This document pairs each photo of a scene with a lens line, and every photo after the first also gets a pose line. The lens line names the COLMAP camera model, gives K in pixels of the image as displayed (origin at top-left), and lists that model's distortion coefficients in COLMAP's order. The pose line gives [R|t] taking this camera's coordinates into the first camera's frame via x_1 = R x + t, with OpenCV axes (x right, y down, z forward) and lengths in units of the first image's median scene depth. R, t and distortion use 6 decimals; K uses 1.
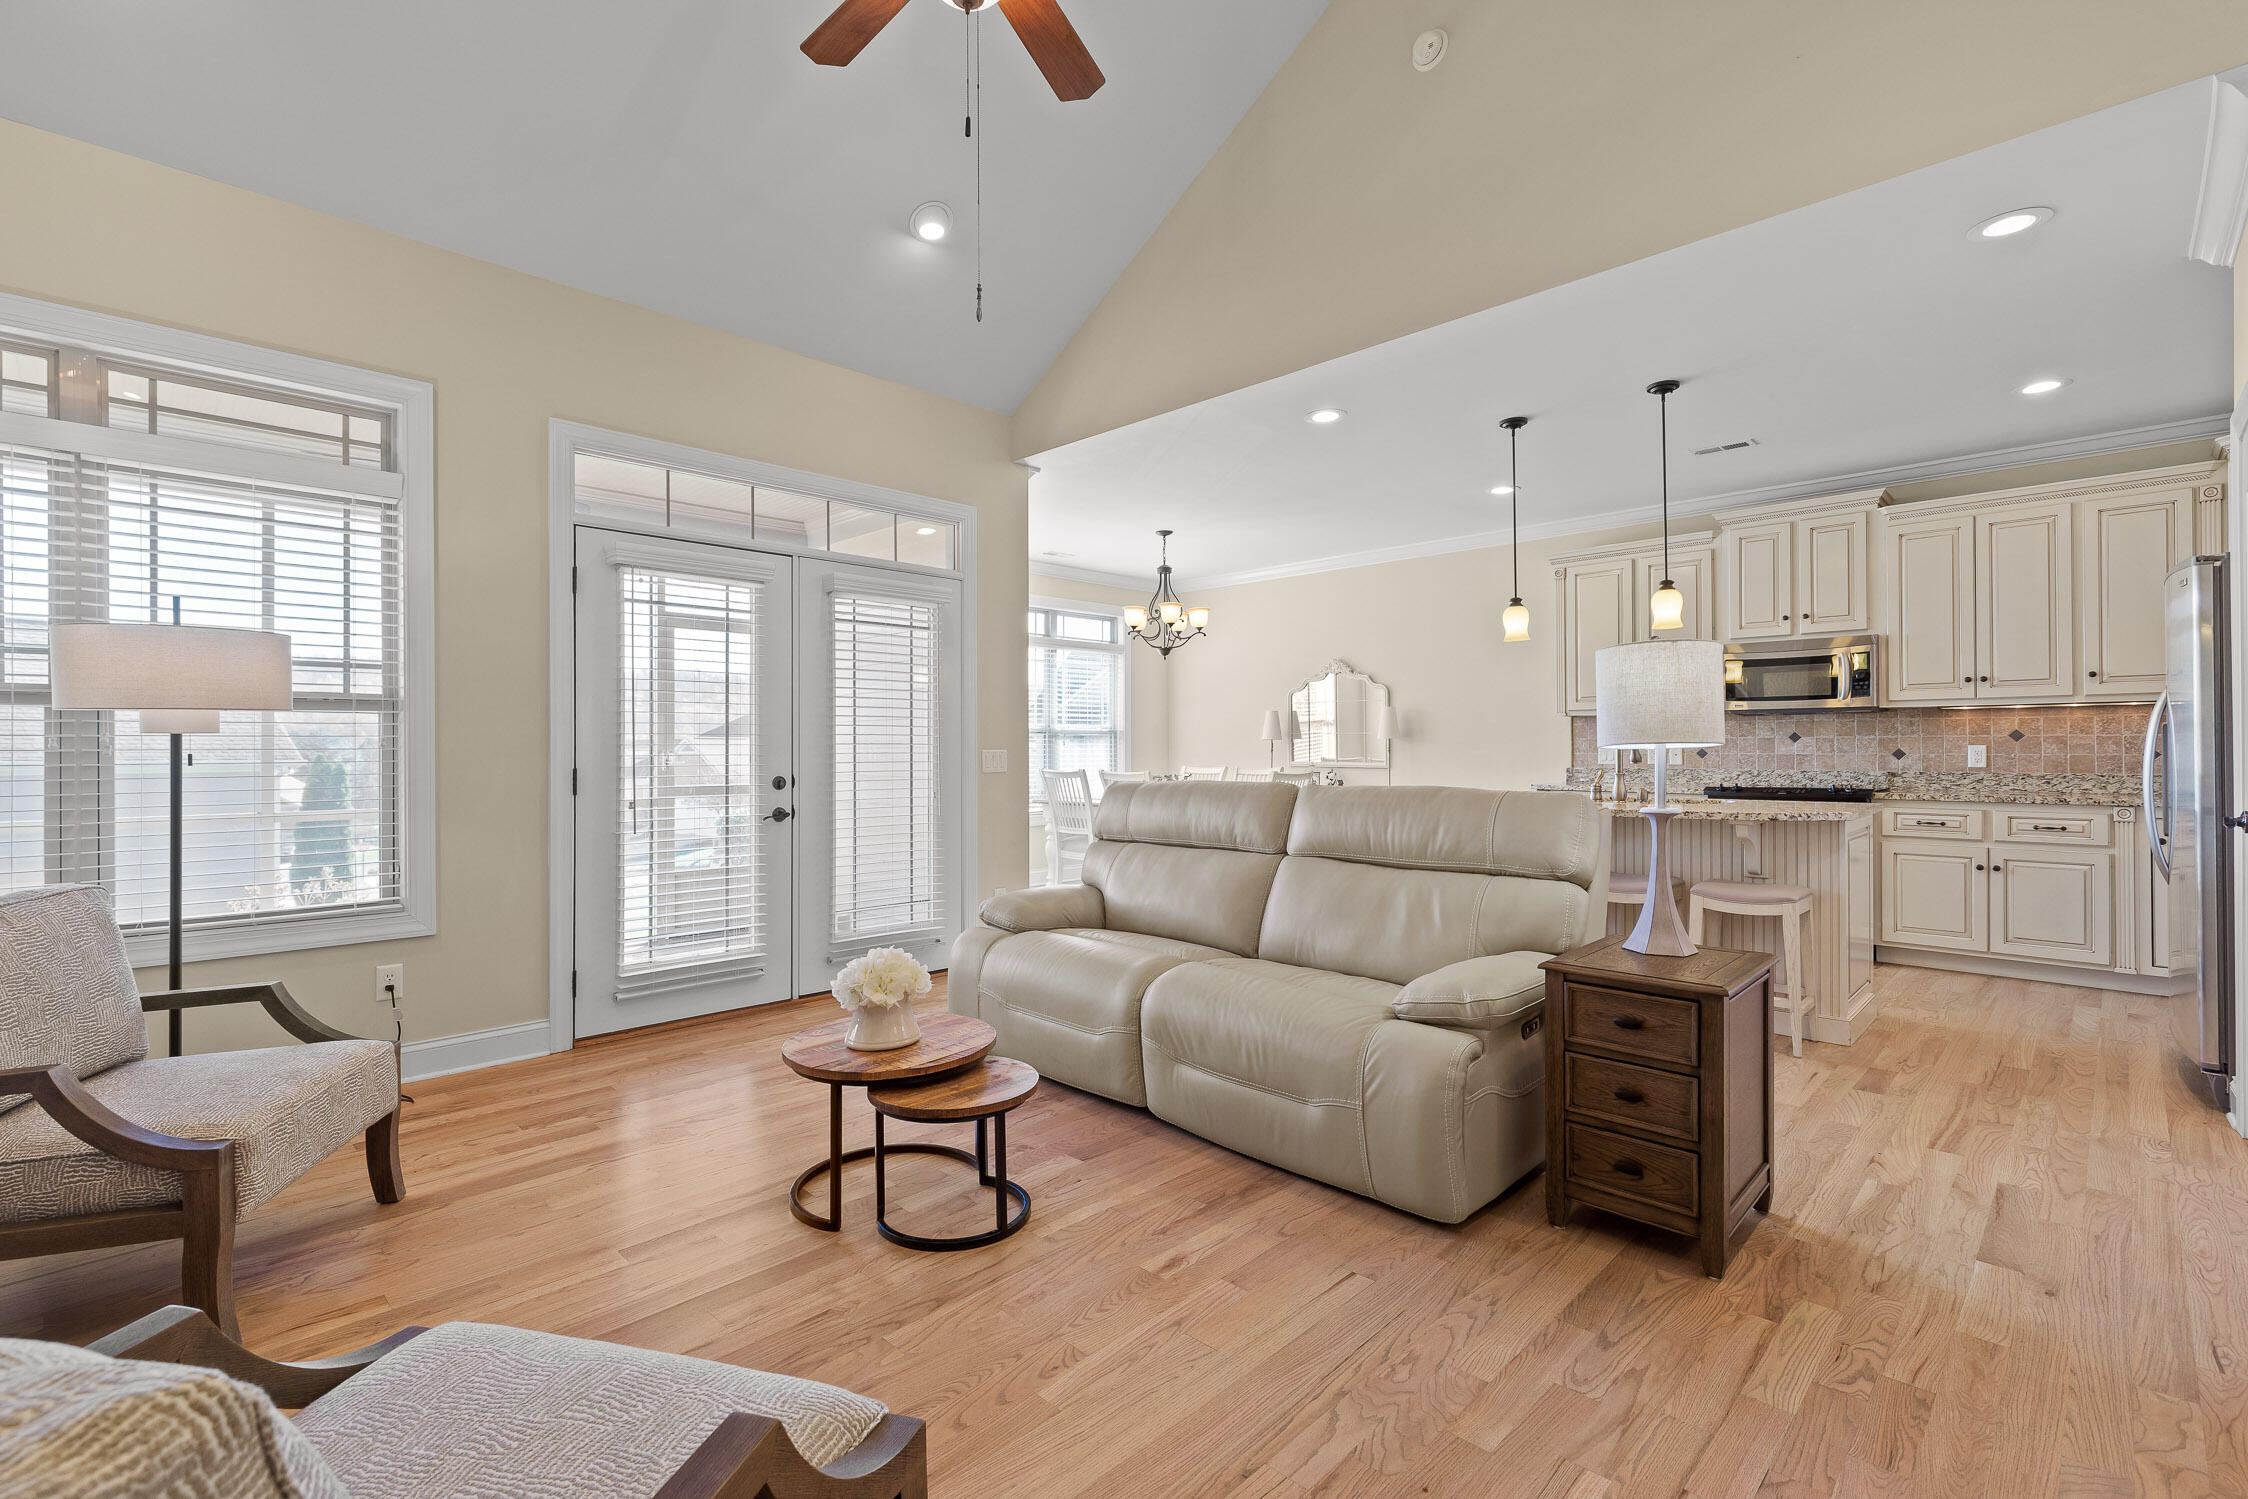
lens RADIAL K [[1015.0, 0, 1124.0], [0, 1015.0, 749.5], [0, 0, 1]] dist [0.000068, -0.000102]
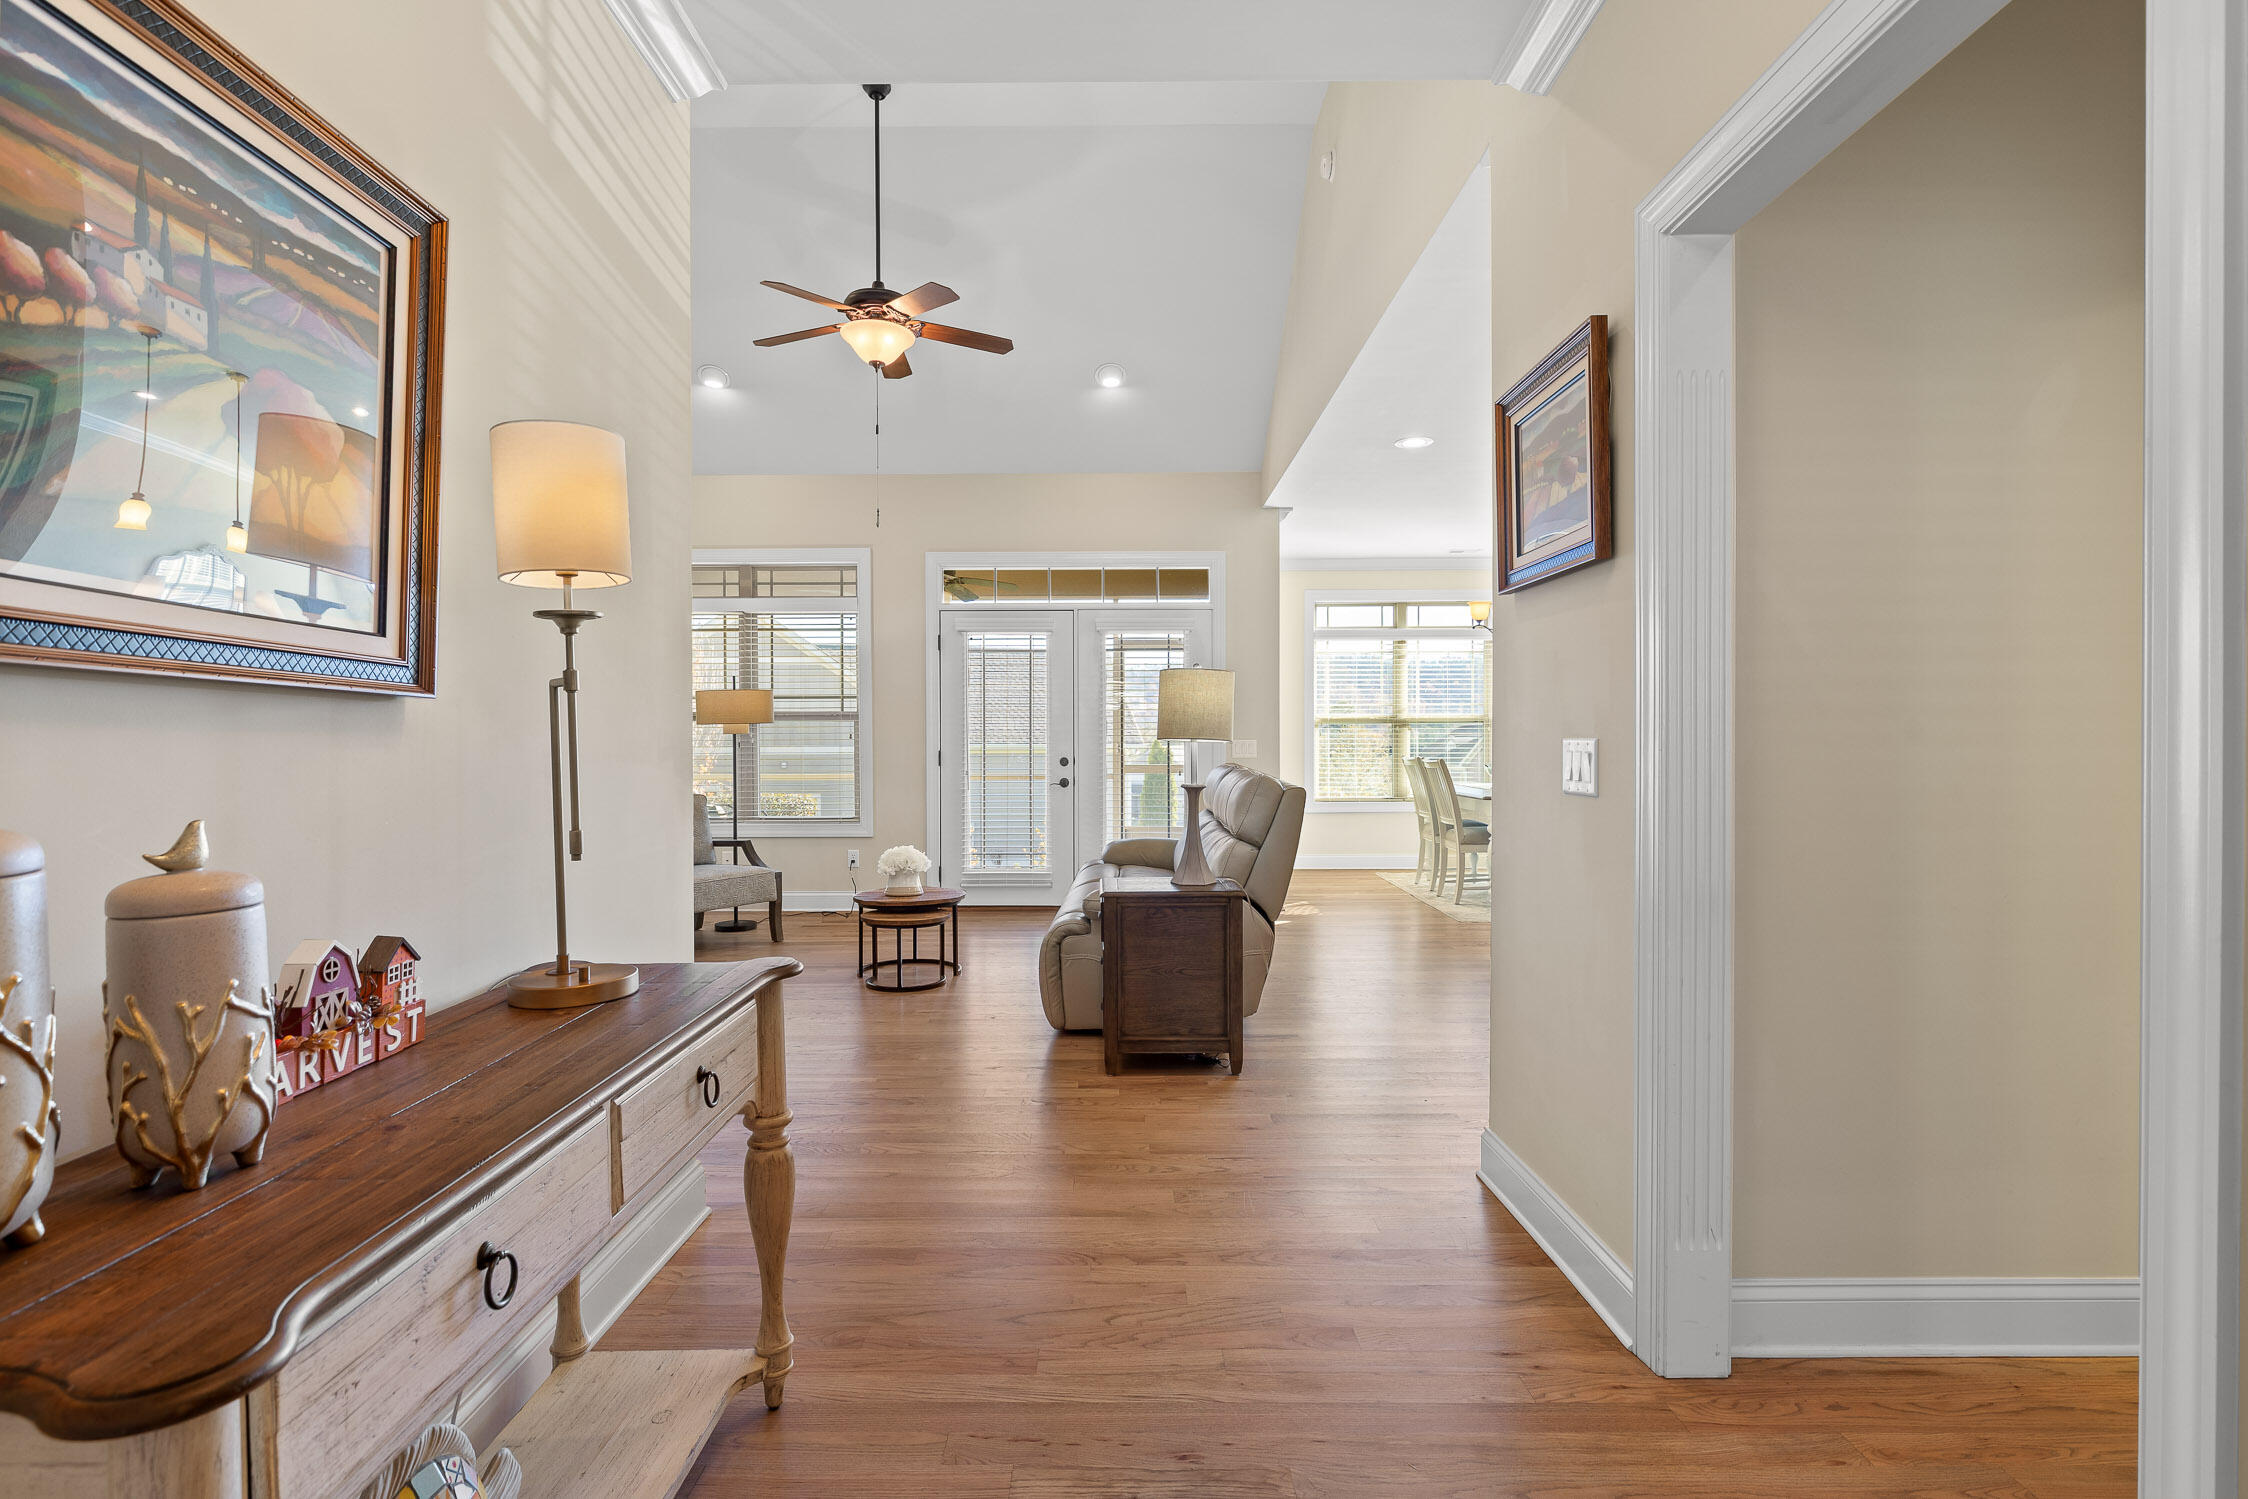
lens RADIAL K [[1132.3, 0, 1124.0], [0, 1132.3, 749.5], [0, 0, 1]] dist [0.000451, 0.000009]
pose [[0.696516, 0.008016, -0.717496, 0.939458], [0.003546, 0.999887, 0.014613, -0.009527], [0.717532, -0.012723, 0.696409, -0.111350]]
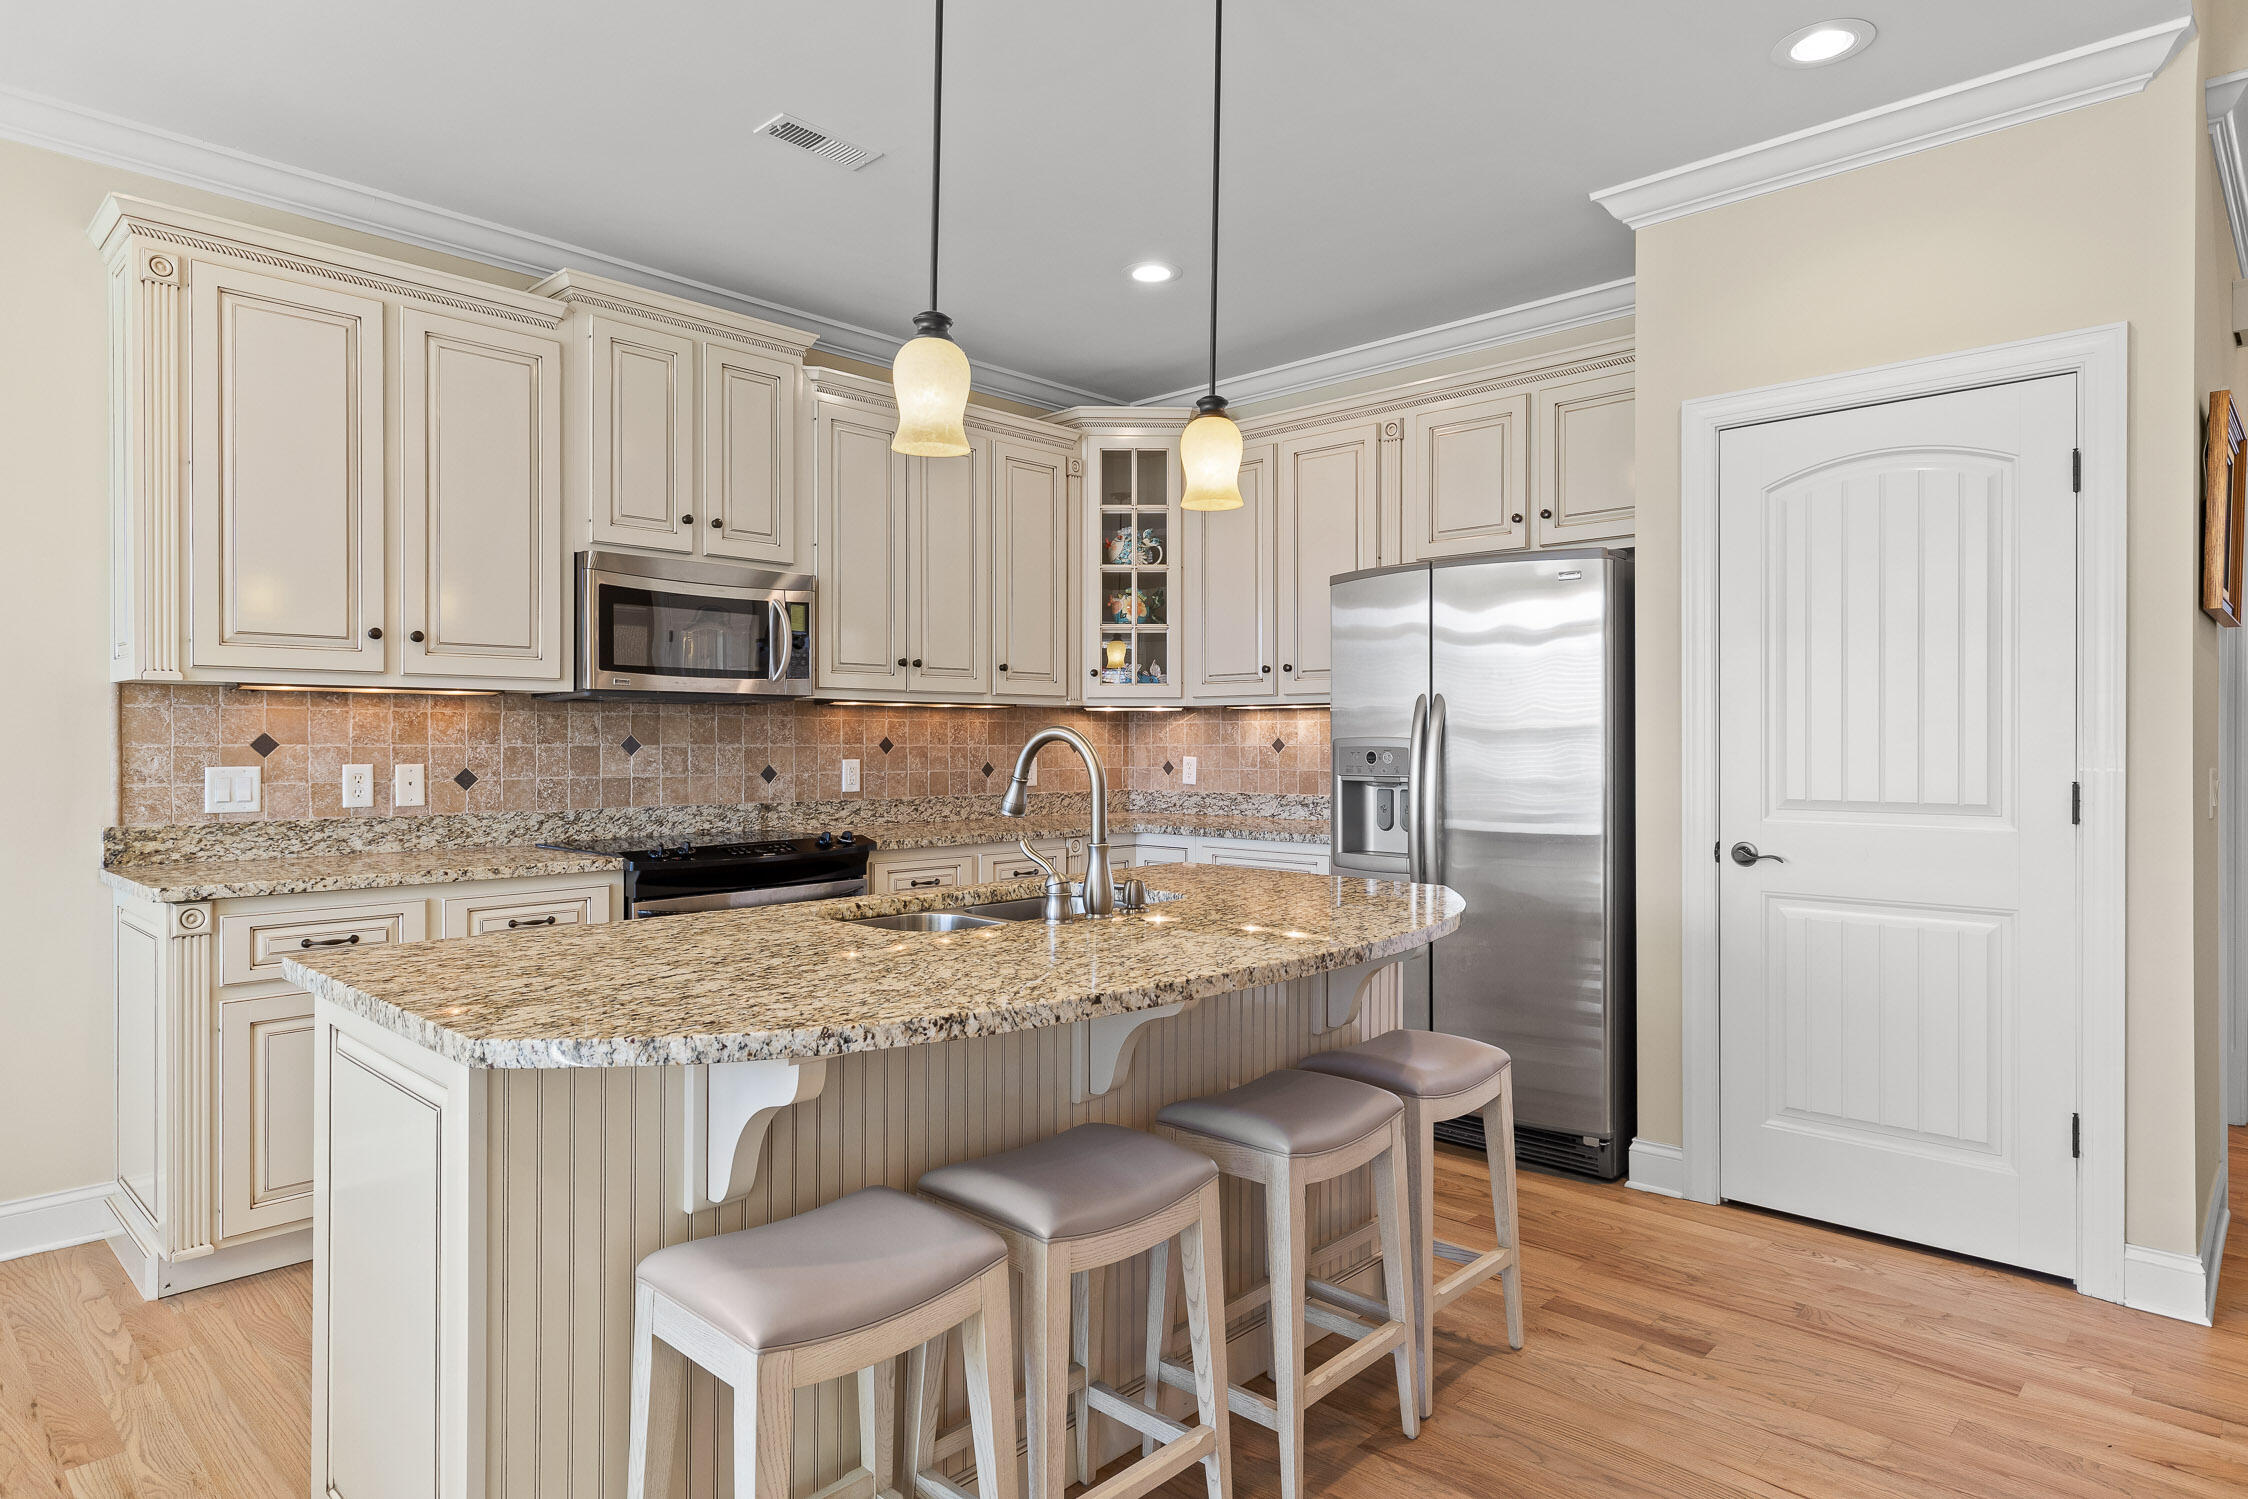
lens RADIAL K [[1271.7, 0, 1124.0], [0, 1271.7, 749.5], [0, 0, 1]] dist [0.004659, 0.000421]
pose [[-0.004620, -0.001232, 0.999989, -0.012732], [0.000945, 0.999999, 0.001237, -0.014515], [-0.999989, 0.000951, -0.004619, 1.027703]]
